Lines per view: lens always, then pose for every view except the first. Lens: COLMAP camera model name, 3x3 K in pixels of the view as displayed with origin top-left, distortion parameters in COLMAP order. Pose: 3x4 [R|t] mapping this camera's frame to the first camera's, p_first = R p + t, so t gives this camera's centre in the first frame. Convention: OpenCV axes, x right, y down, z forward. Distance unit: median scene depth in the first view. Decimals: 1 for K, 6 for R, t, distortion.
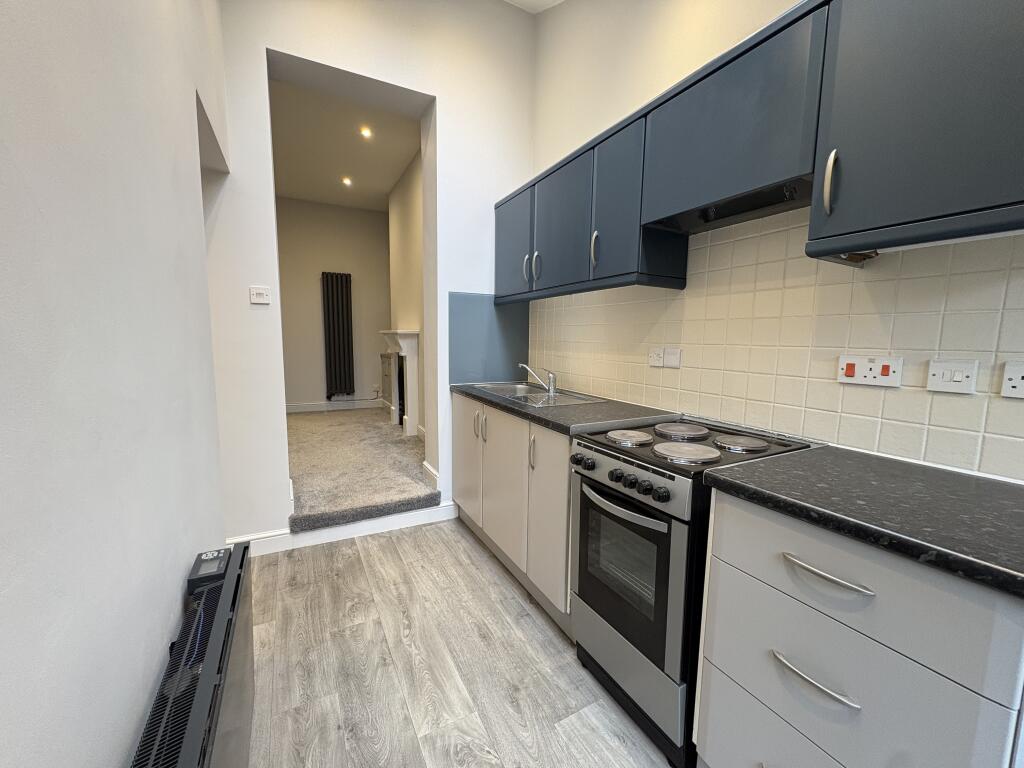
lens RADIAL K [[411.8, 0, 512.0], [0, 411.8, 384.0], [0, 0, 1]] dist [0.000480, 0.000075]
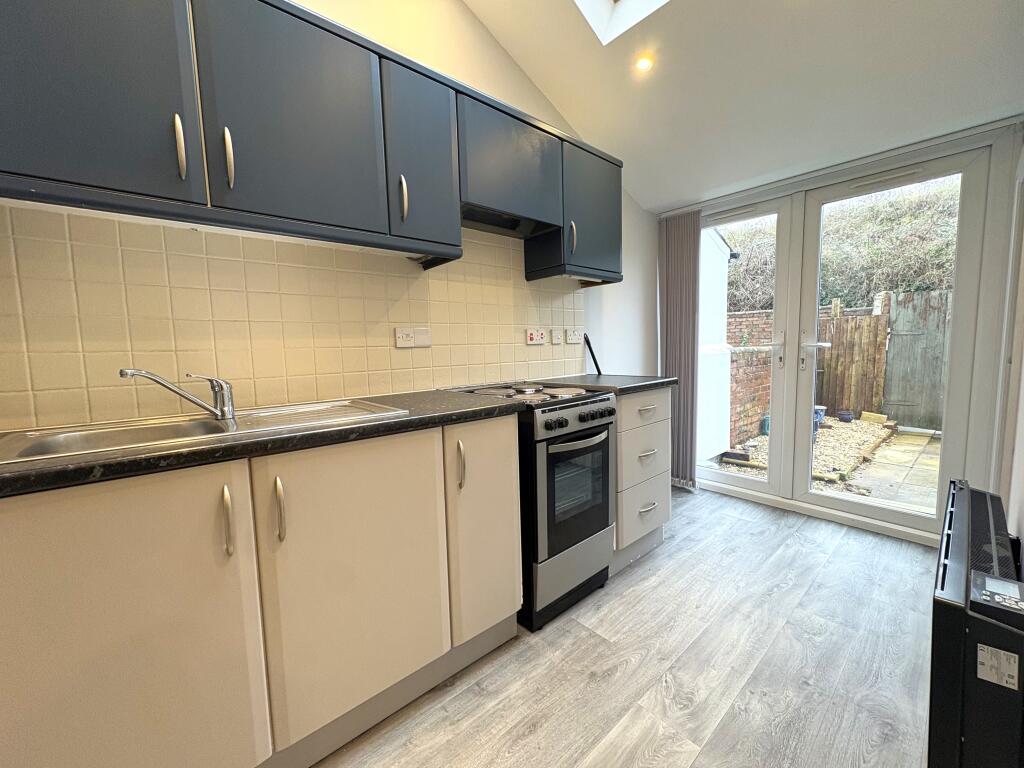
lens RADIAL K [[411.8, 0, 512.0], [0, 411.8, 384.0], [0, 0, 1]] dist [0.000480, 0.000075]
pose [[-0.239334, -0.095898, 0.966190, -0.820646], [0.131619, 0.982720, 0.130142, -0.067344], [-0.961975, 0.158316, -0.222576, 1.322151]]
